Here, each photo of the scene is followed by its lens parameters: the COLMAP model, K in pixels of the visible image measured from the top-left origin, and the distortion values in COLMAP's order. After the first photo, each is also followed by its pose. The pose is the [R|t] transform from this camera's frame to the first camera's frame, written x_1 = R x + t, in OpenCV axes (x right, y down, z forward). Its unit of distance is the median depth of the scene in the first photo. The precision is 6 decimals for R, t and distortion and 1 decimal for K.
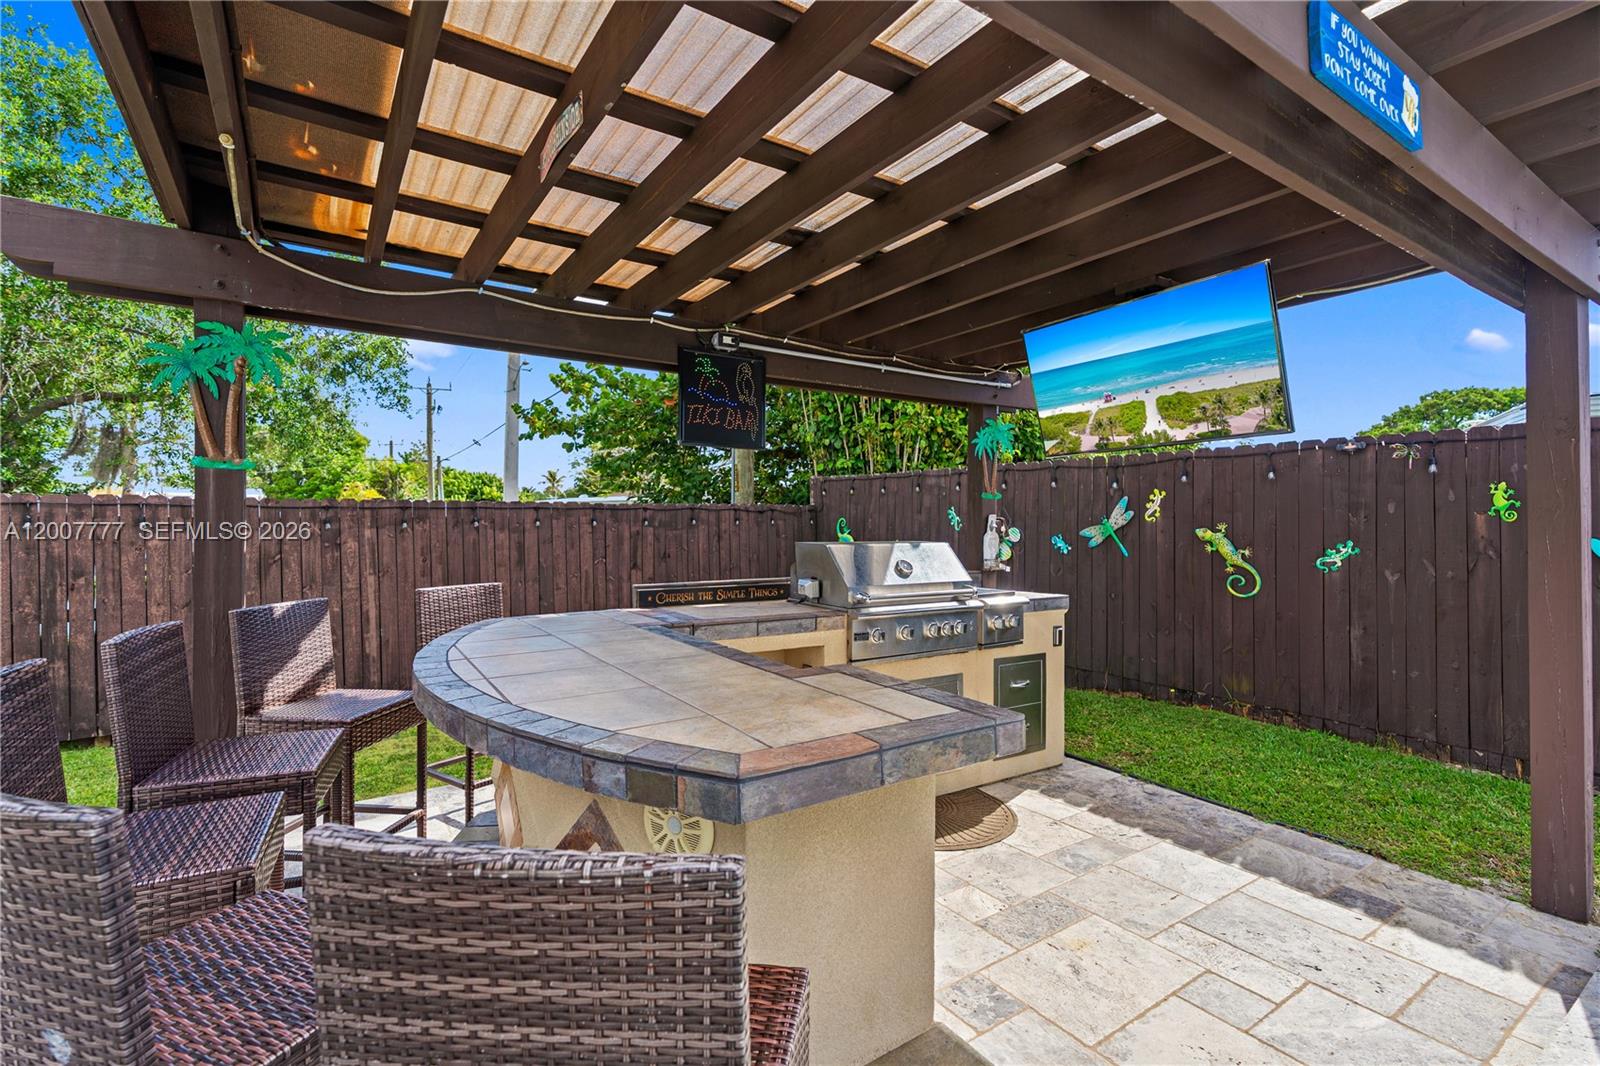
lens RADIAL K [[744.7, 0, 792.6], [0, 744.7, 508.5], [0, 0, 1]] dist [-0.008137, 0.000434]
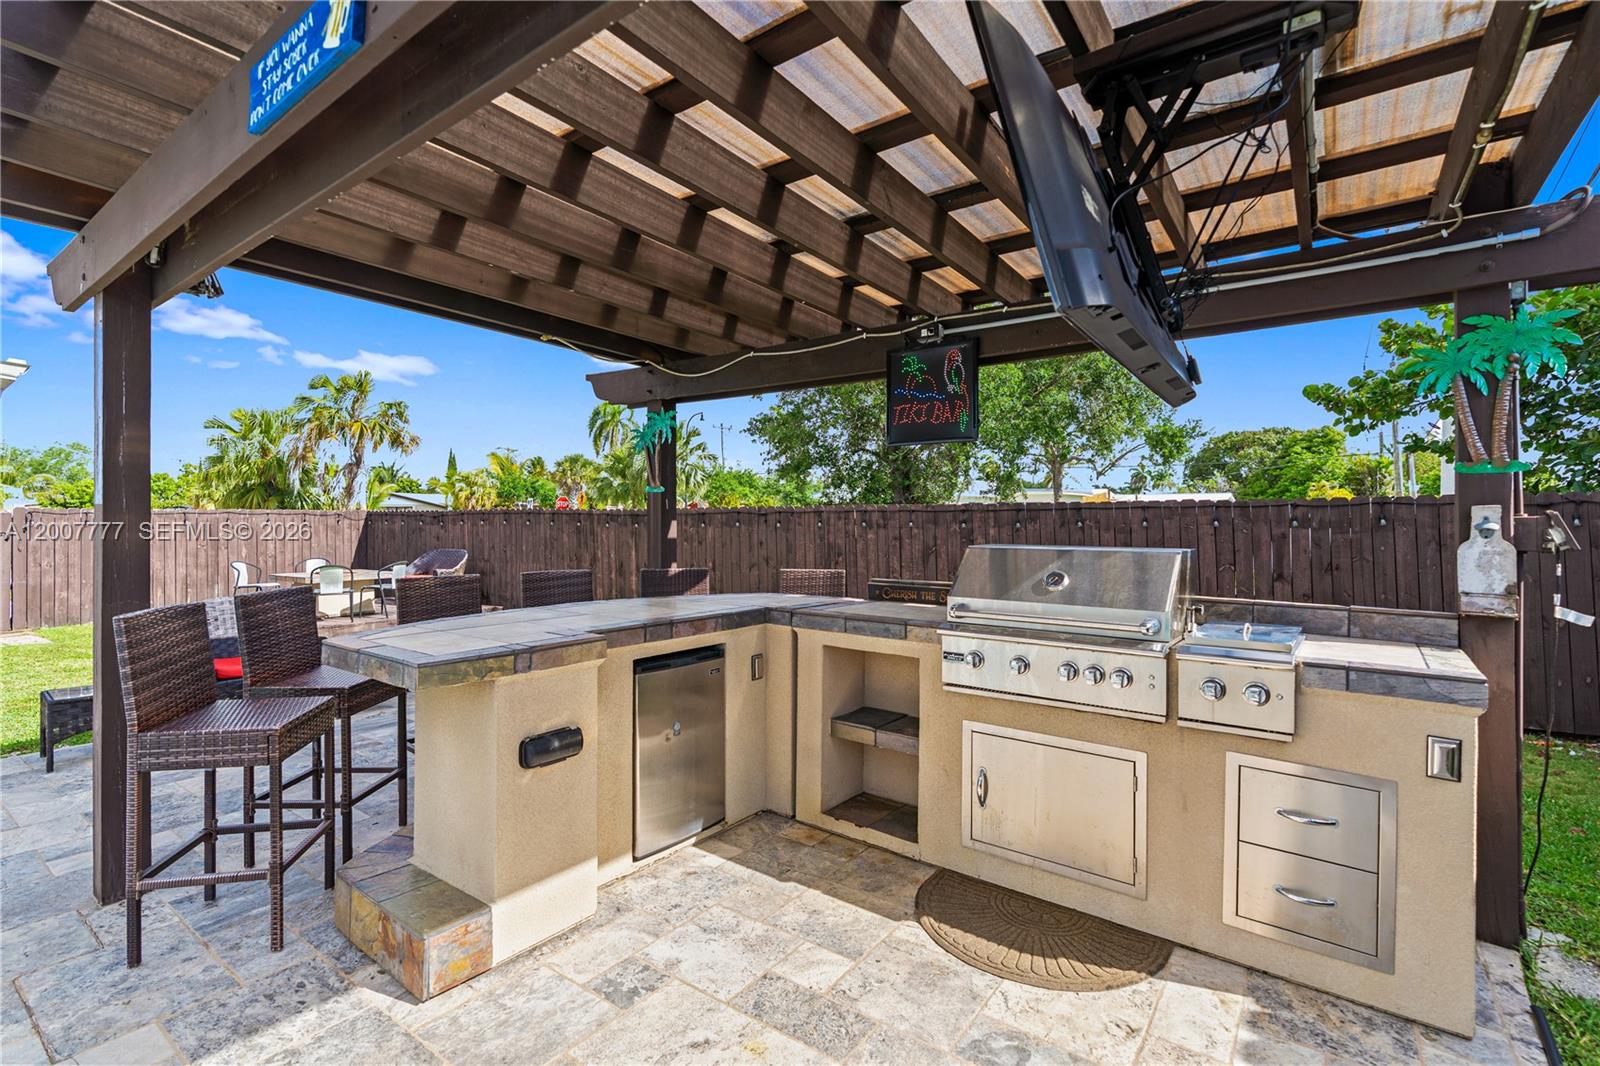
lens RADIAL K [[738.3, 0, 793.9], [0, 738.3, 523.5], [0, 0, 1]] dist [-0.000225, 0.000562]
pose [[0.328062, 0.000558, -0.944656, 0.478635], [0.016182, 0.999850, 0.006210, 0.007879], [0.944518, -0.017324, 0.328003, 0.327993]]
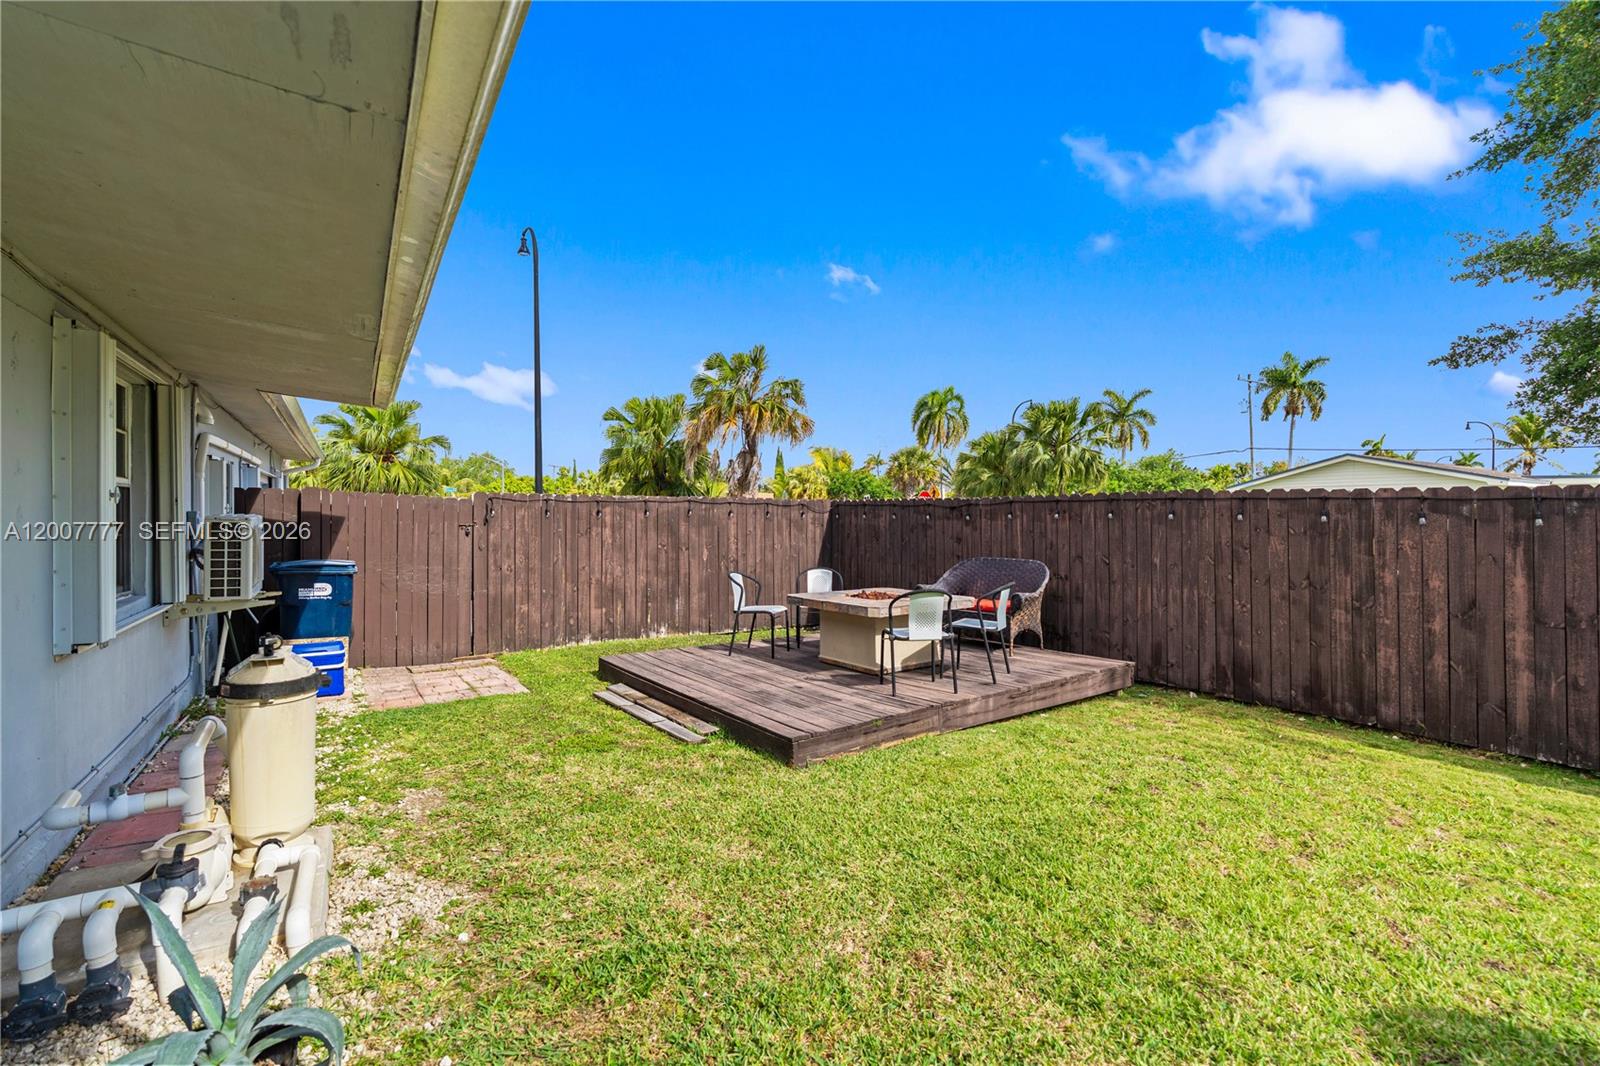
lens RADIAL K [[738.3, 0, 793.9], [0, 738.3, 523.5], [0, 0, 1]] dist [-0.000225, 0.000562]
pose [[-0.036200, 0.002223, -0.999342, -0.697631], [0.010202, 0.999946, 0.001855, 0.010771], [0.999292, -0.010129, -0.036220, -0.352226]]
